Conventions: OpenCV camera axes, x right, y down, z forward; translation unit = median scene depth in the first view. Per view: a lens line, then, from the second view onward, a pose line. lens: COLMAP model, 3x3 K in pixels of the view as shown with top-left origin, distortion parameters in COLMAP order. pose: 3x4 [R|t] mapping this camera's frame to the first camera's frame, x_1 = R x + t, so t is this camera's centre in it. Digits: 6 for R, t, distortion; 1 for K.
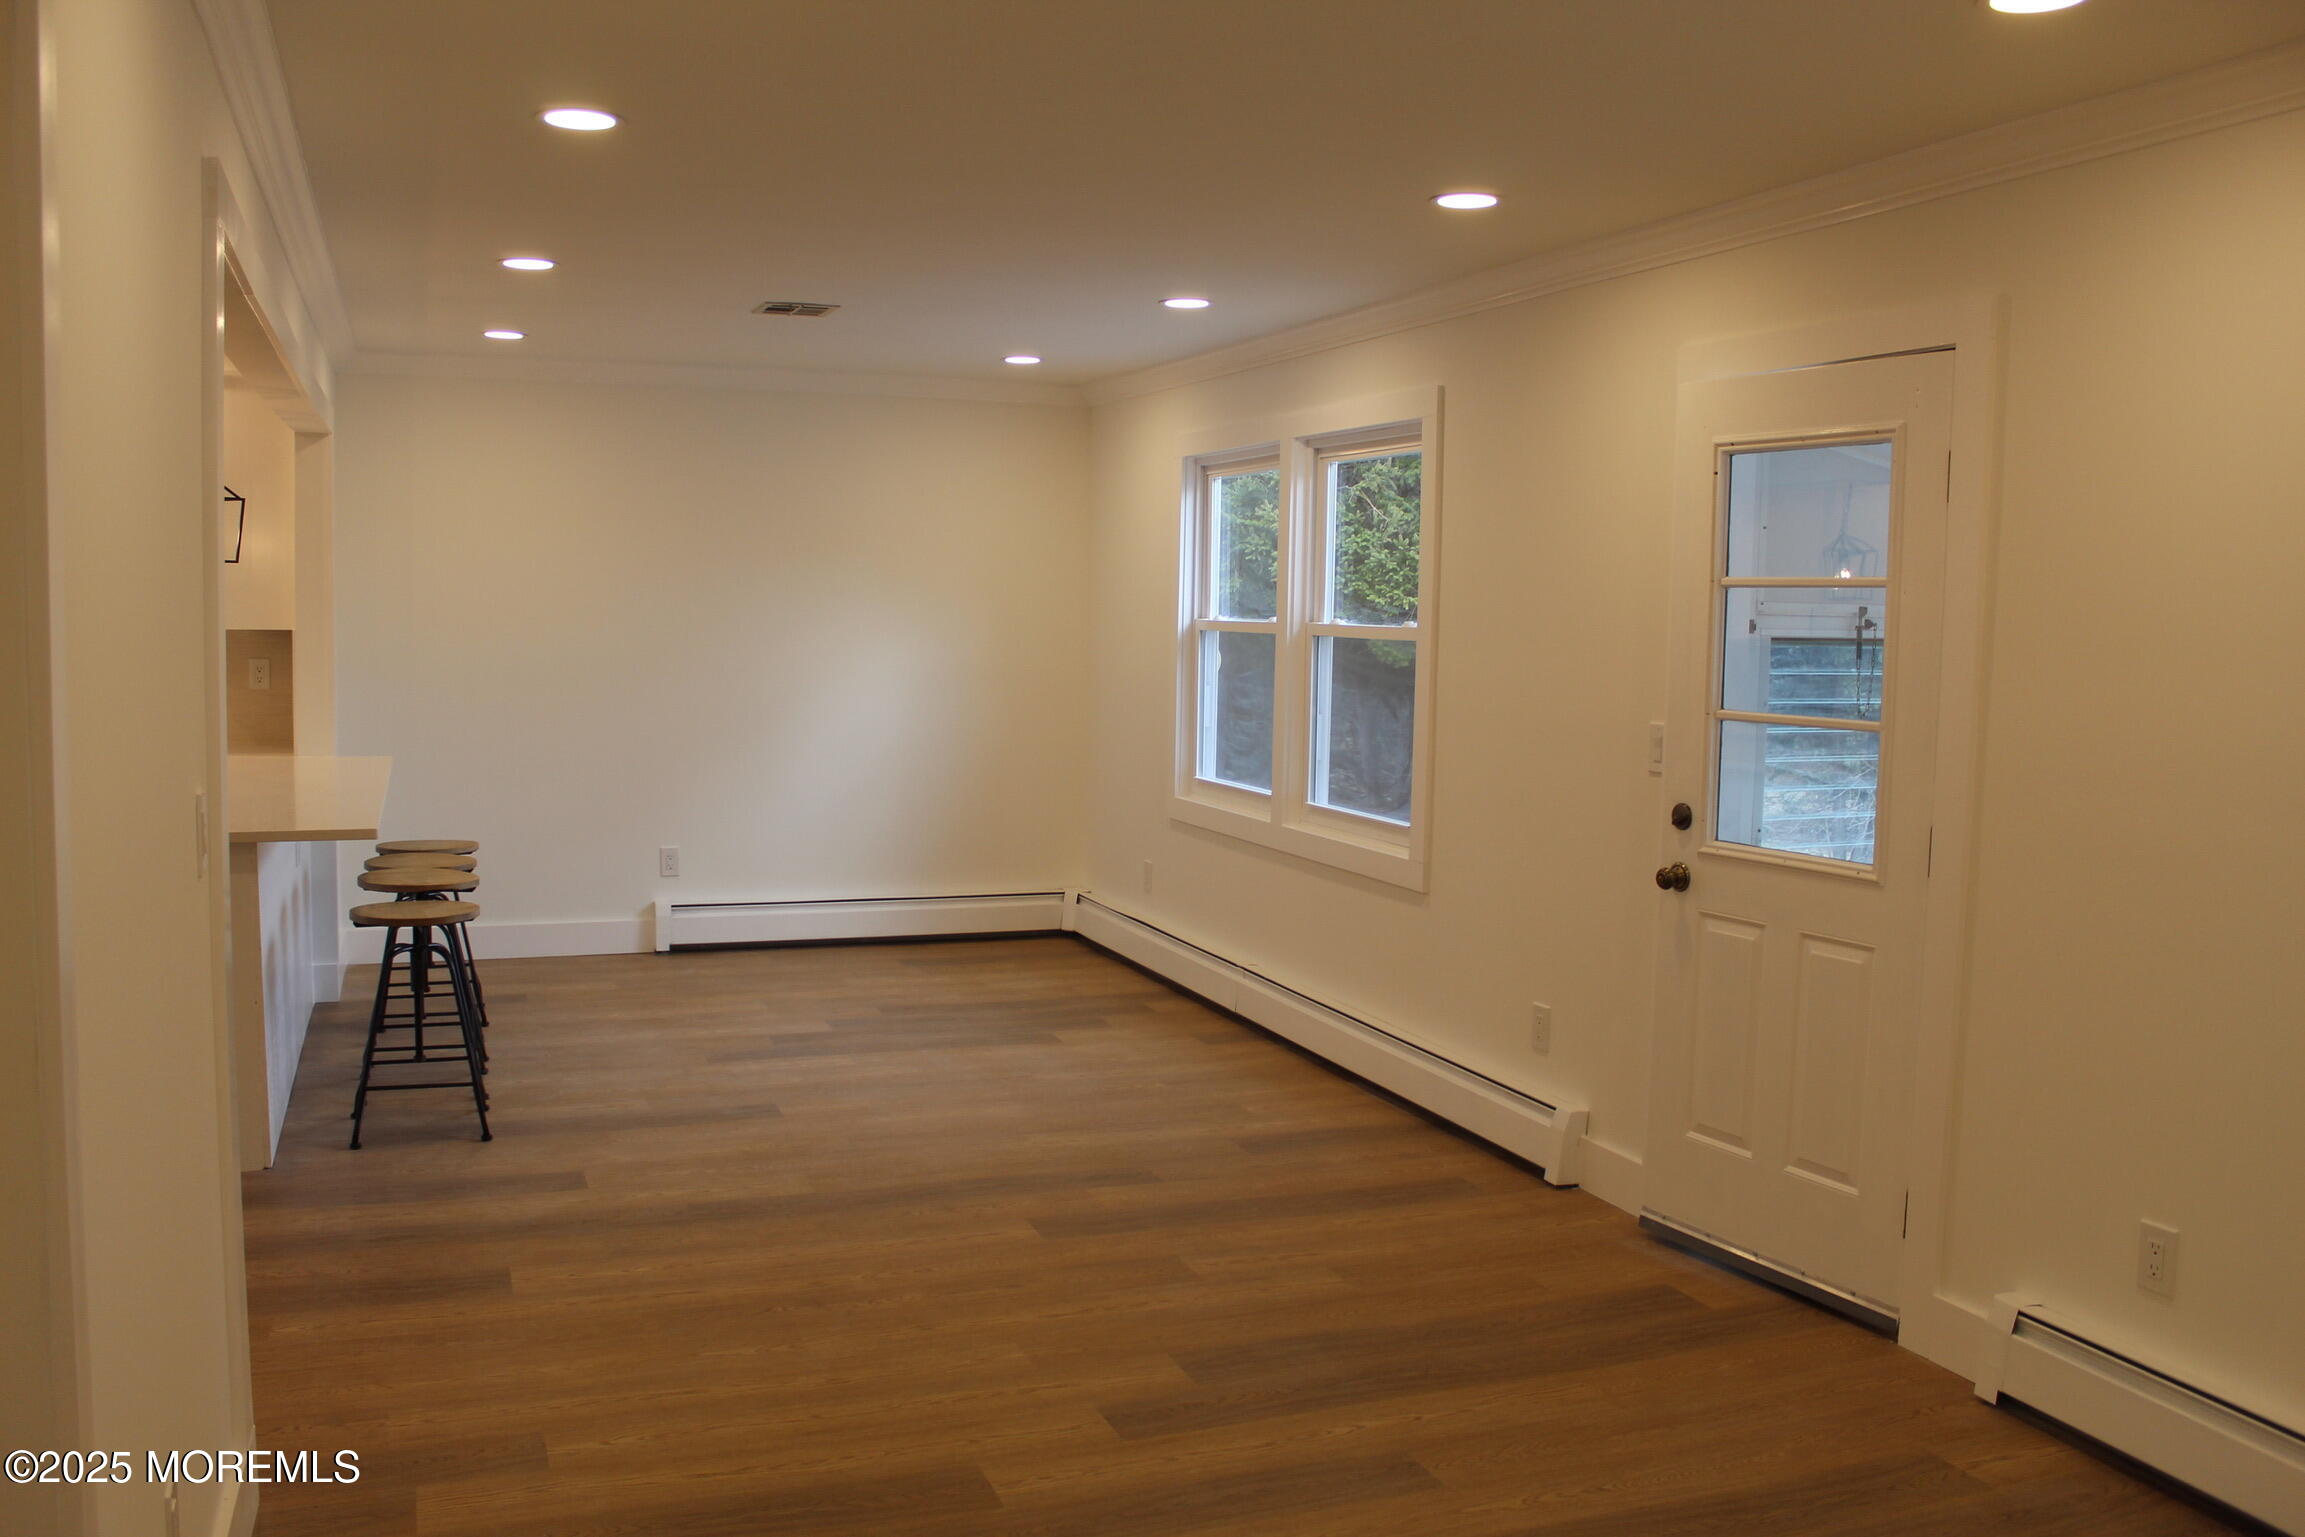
lens RADIAL K [[1939.4, 0, 1124.1], [0, 1939.4, 779.1], [0, 0, 1]] dist [-0.158396, 0.141361]
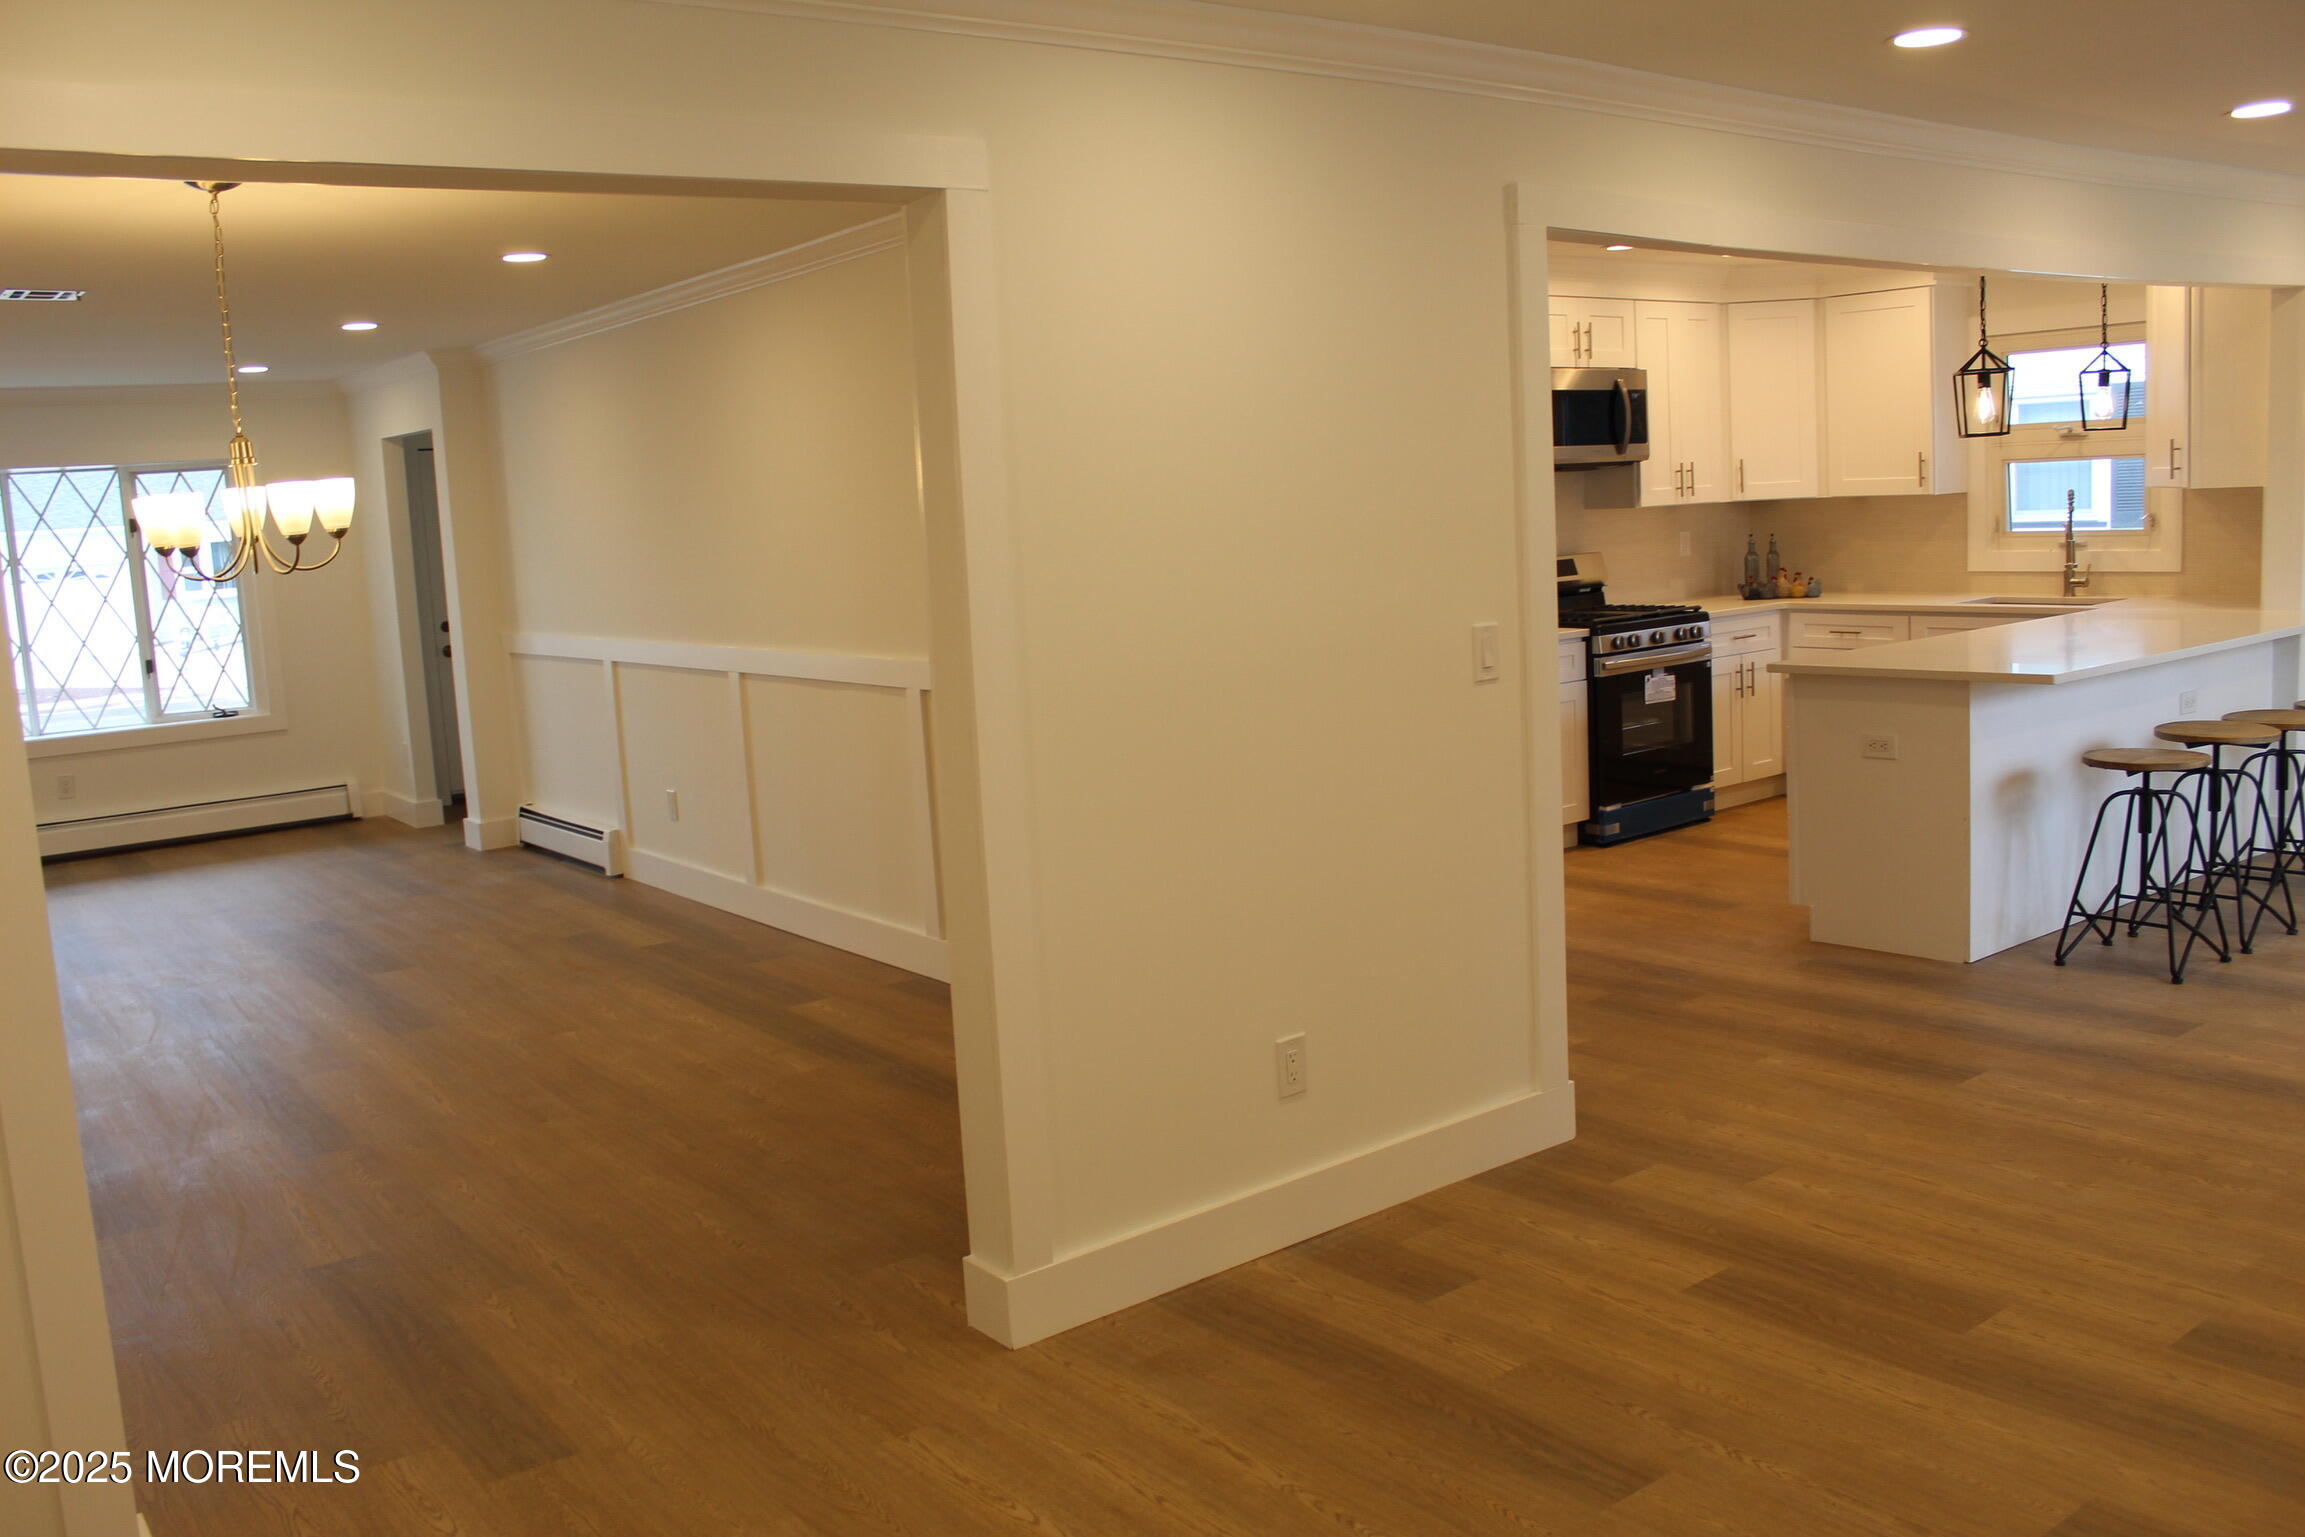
lens RADIAL K [[1939.4, 0, 1124.1], [0, 1939.4, 779.1], [0, 0, 1]] dist [-0.158396, 0.141361]
pose [[0.275367, 0.099541, -0.956172, 0.607136], [-0.025324, 0.995031, 0.096294, -0.005250], [0.961005, -0.002302, 0.276520, 0.220301]]
